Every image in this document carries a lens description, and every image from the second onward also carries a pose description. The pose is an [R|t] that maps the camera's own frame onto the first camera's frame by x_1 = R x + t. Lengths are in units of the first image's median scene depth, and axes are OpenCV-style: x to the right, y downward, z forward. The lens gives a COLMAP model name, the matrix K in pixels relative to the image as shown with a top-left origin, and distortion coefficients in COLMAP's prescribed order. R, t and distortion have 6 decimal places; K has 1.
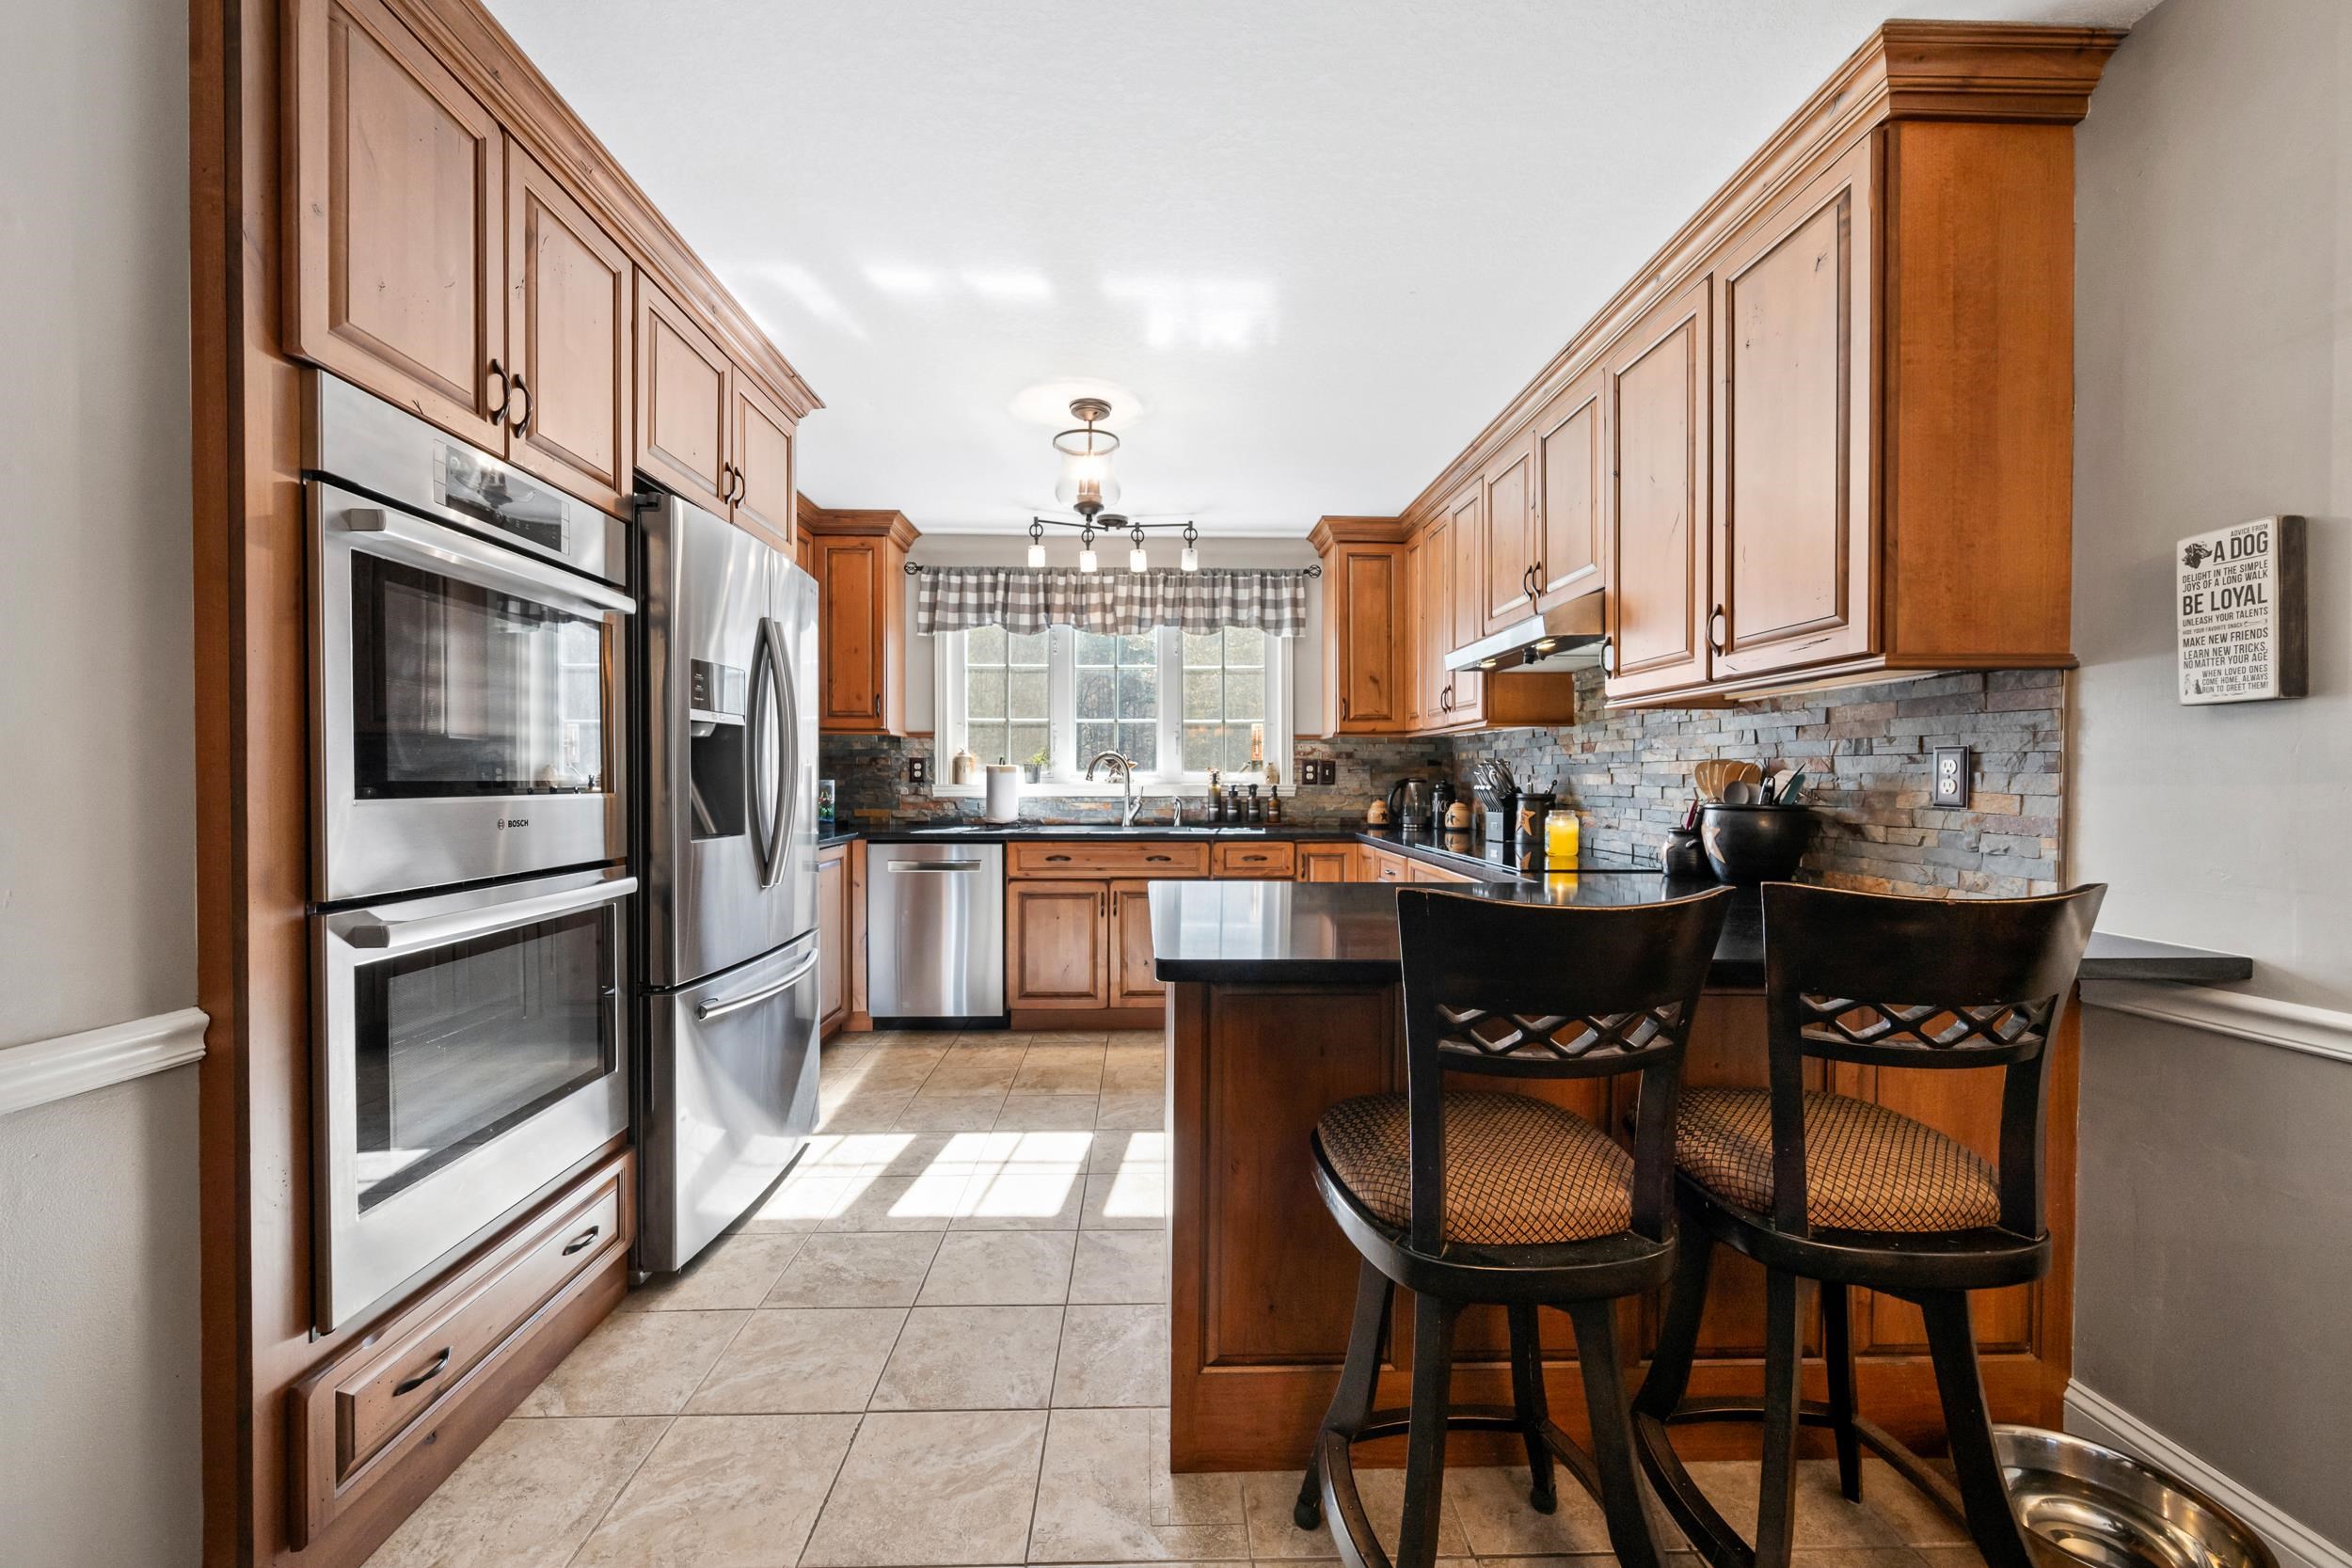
lens RADIAL K [[919.1, 0, 1171.6], [0, 919.1, 786.4], [0, 0, 1]] dist [-0.000994, 0.000212]
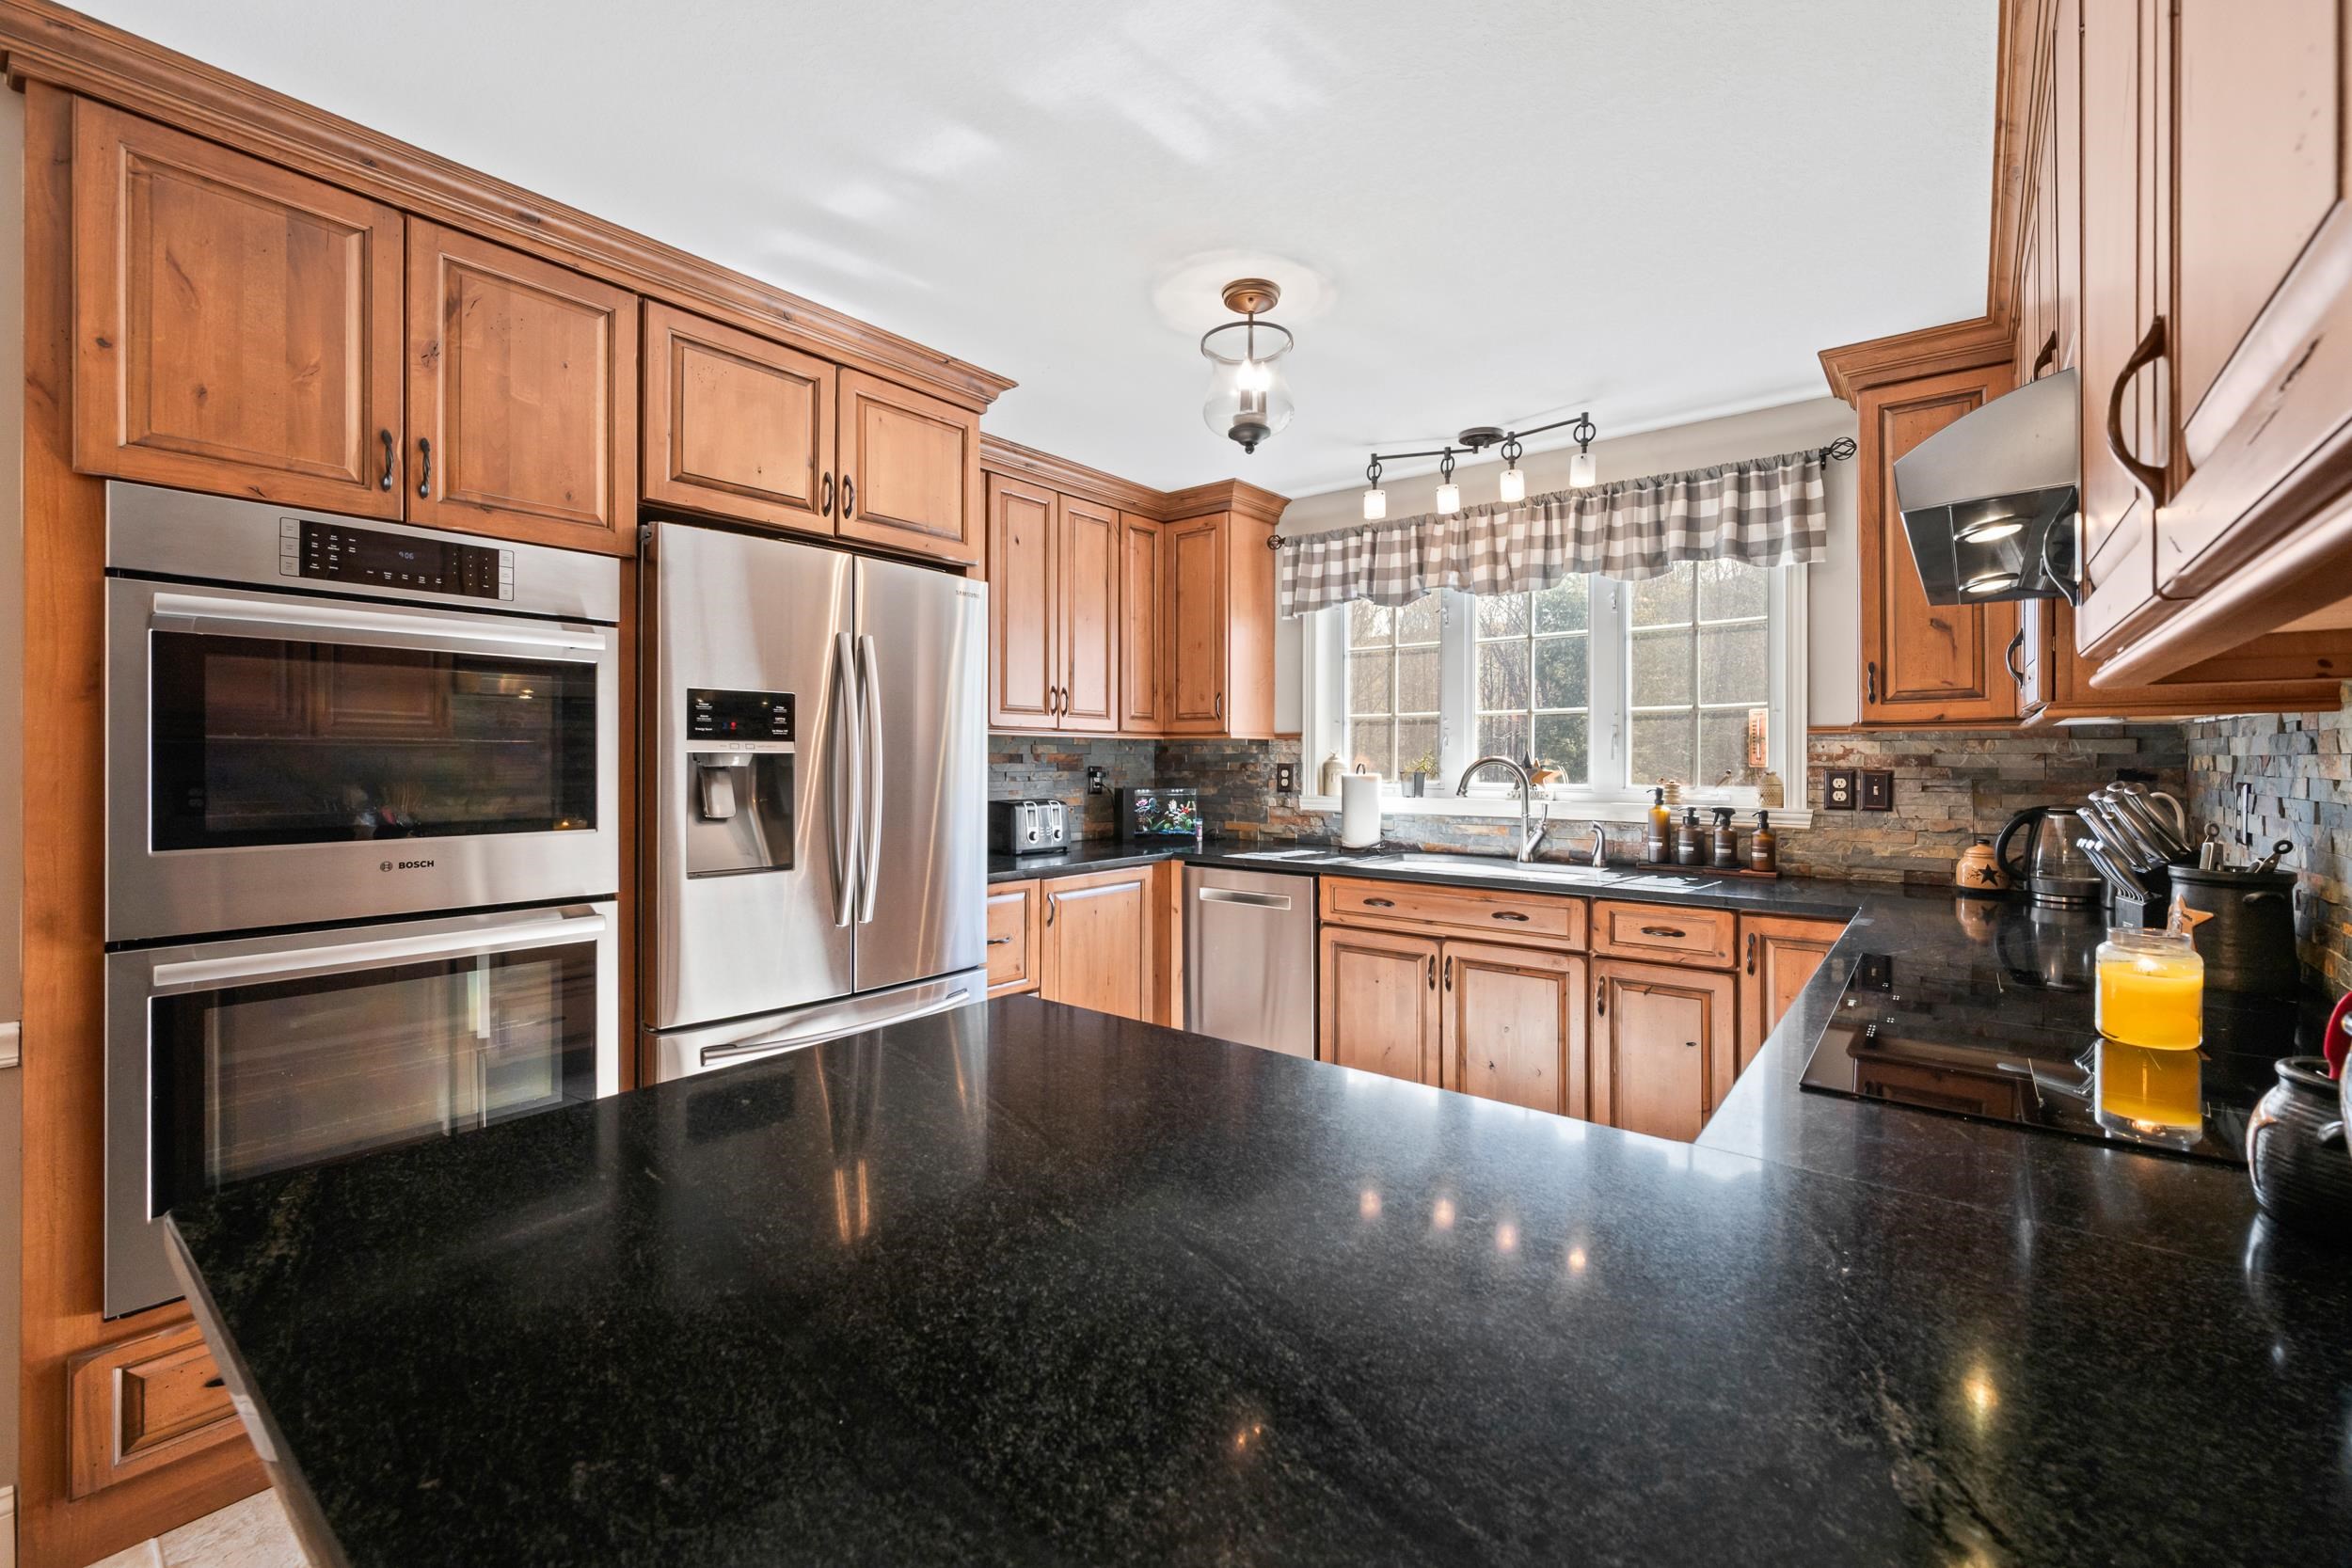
lens RADIAL K [[975.2, 0, 1176.7], [0, 975.2, 761.5], [0, 0, 1]] dist [-0.003094, 0.000374]
pose [[0.760799, 0.001079, -0.648987, 0.236333], [-0.006724, 0.999958, -0.006220, -0.027030], [0.648953, 0.009096, 0.760774, 0.251734]]
